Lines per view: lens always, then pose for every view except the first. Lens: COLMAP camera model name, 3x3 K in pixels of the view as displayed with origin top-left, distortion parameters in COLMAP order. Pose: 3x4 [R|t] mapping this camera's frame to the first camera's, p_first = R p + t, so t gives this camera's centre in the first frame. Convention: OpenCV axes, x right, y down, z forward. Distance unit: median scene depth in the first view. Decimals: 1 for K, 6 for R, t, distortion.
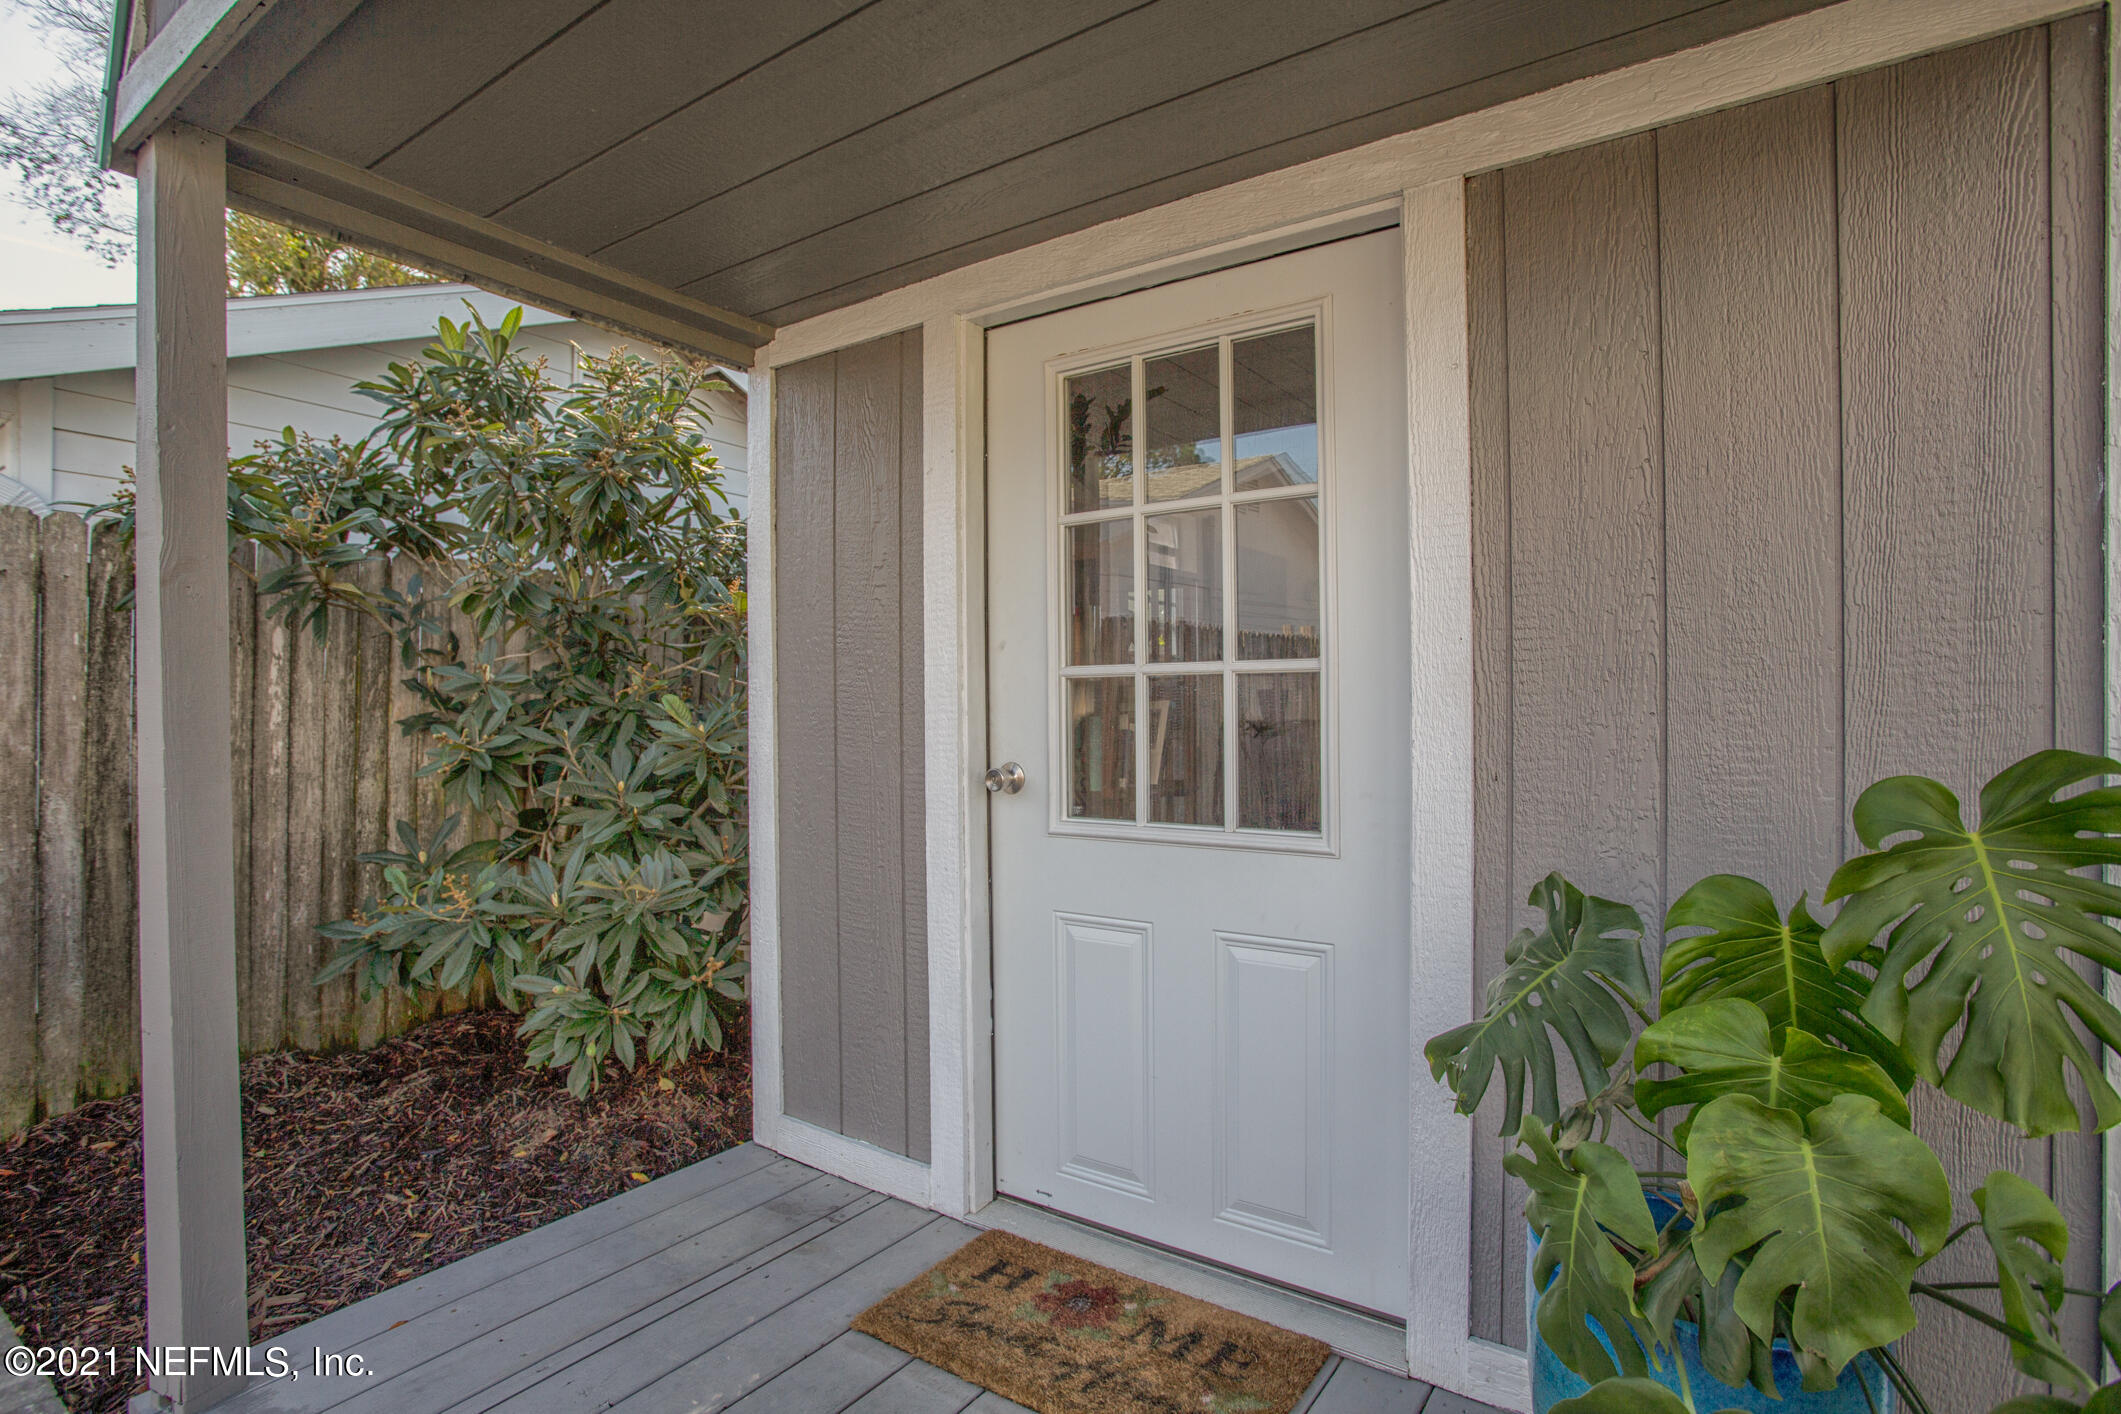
lens RADIAL K [[1068.3, 0, 1059.7], [0, 1068.3, 714.0], [0, 0, 1]] dist [-0.056255, 0.021067]
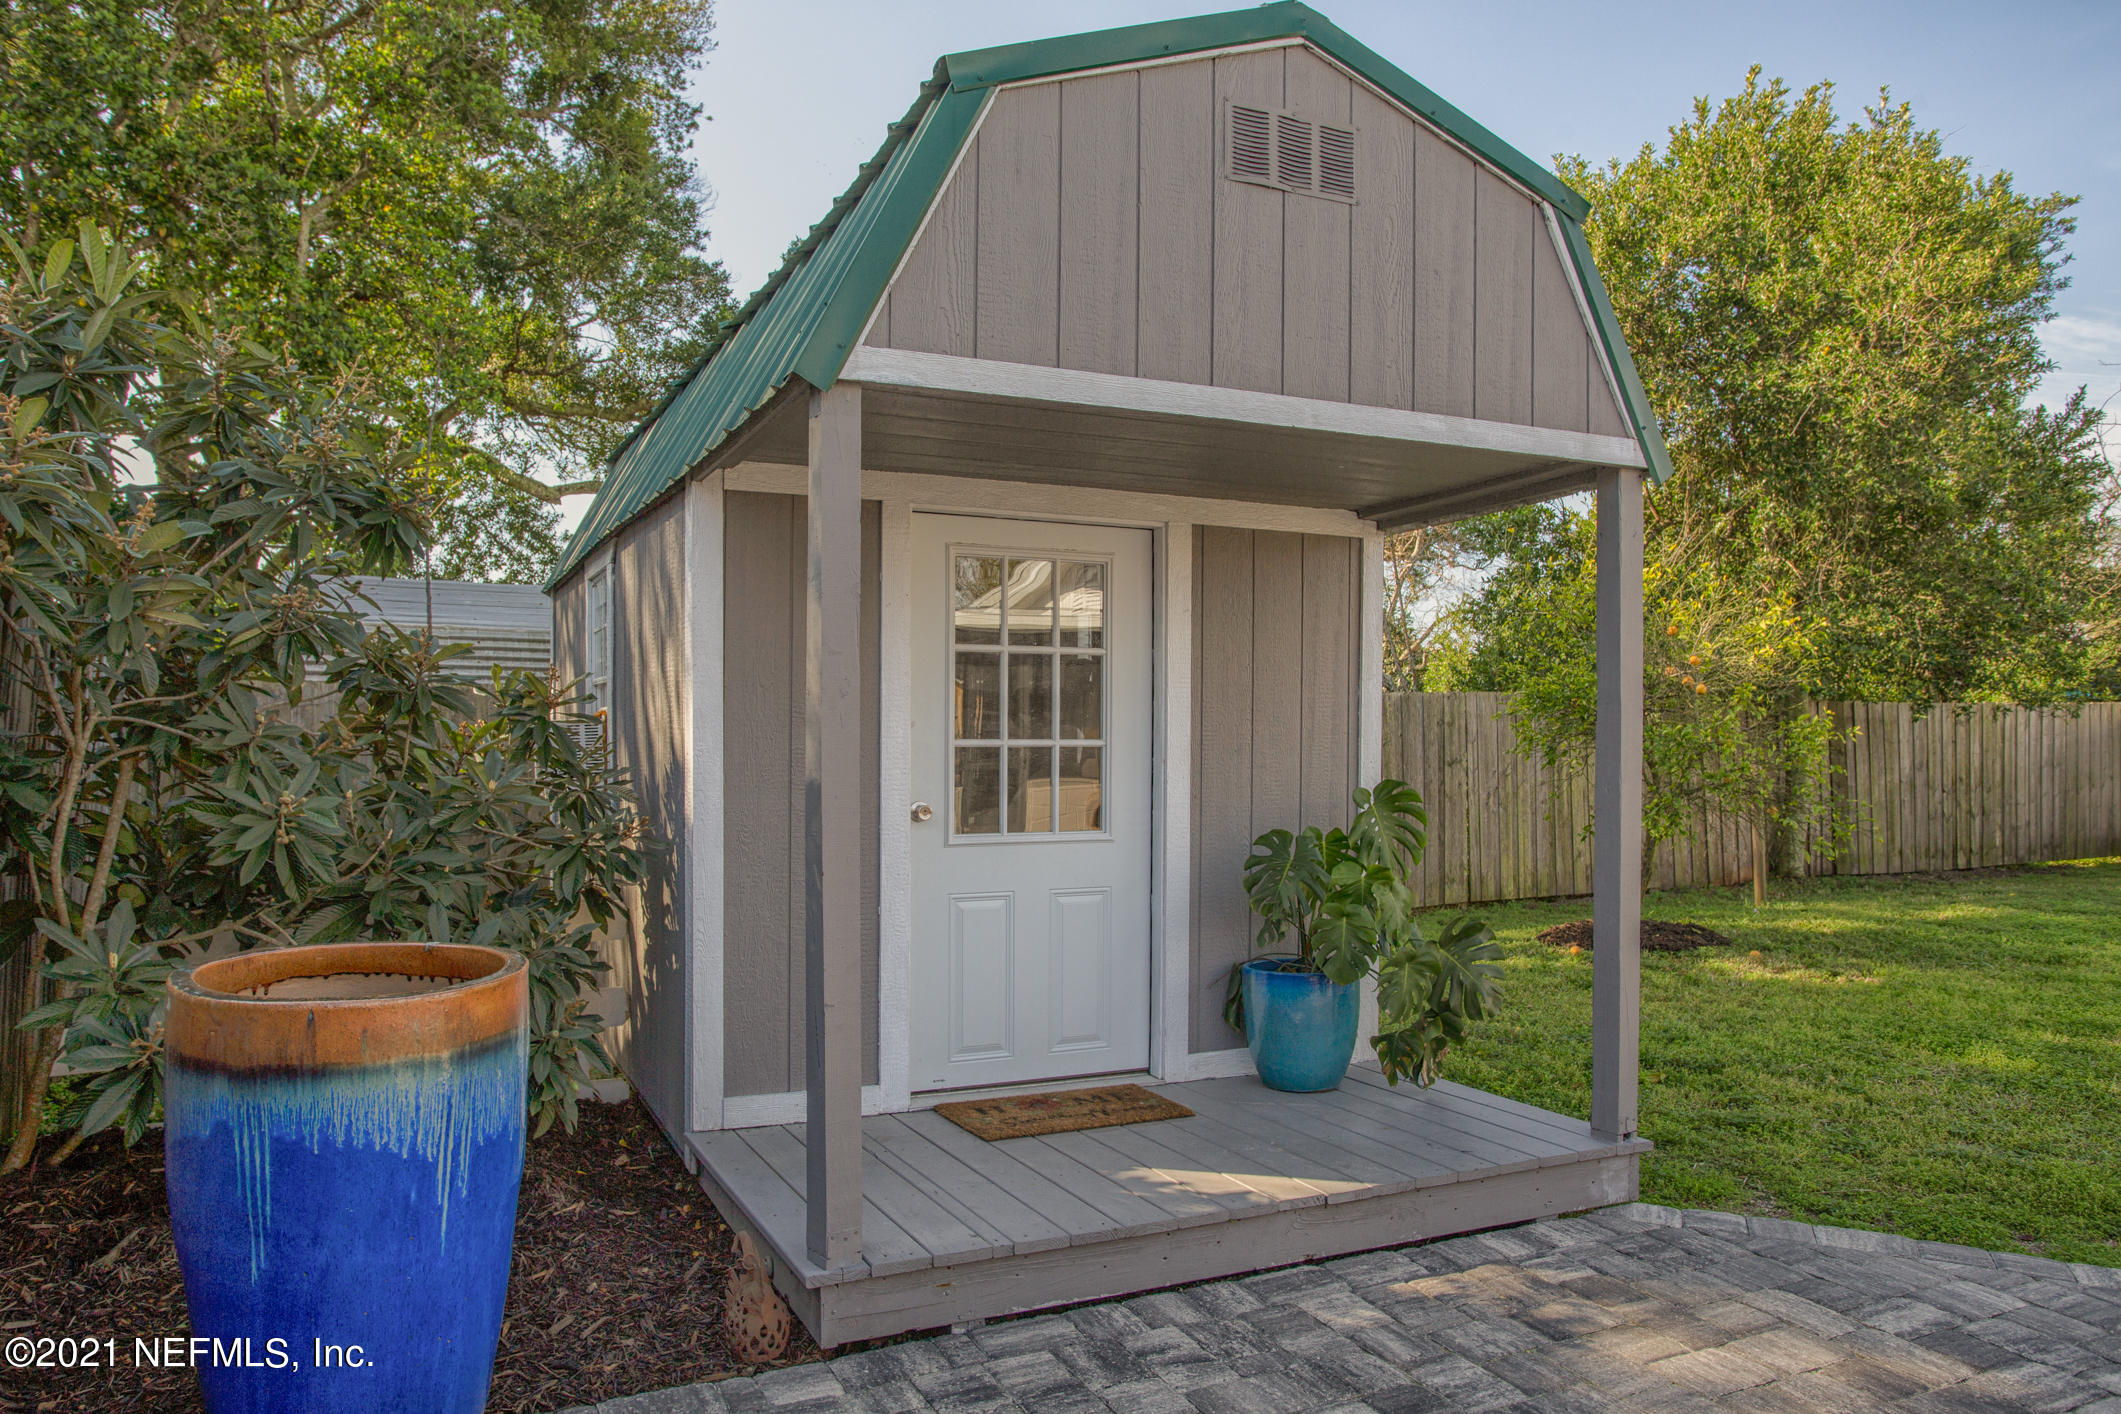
lens RADIAL K [[1477.4, 0, 1058.6], [0, 1477.4, 713.7], [0, 0, 1]] dist [-0.041317, 0.004801]
pose [[0.500151, 0.019282, 0.865724, -2.023794], [-0.003538, 0.999789, -0.020224, -0.042606], [-0.865931, 0.007052, 0.500114, -0.255359]]
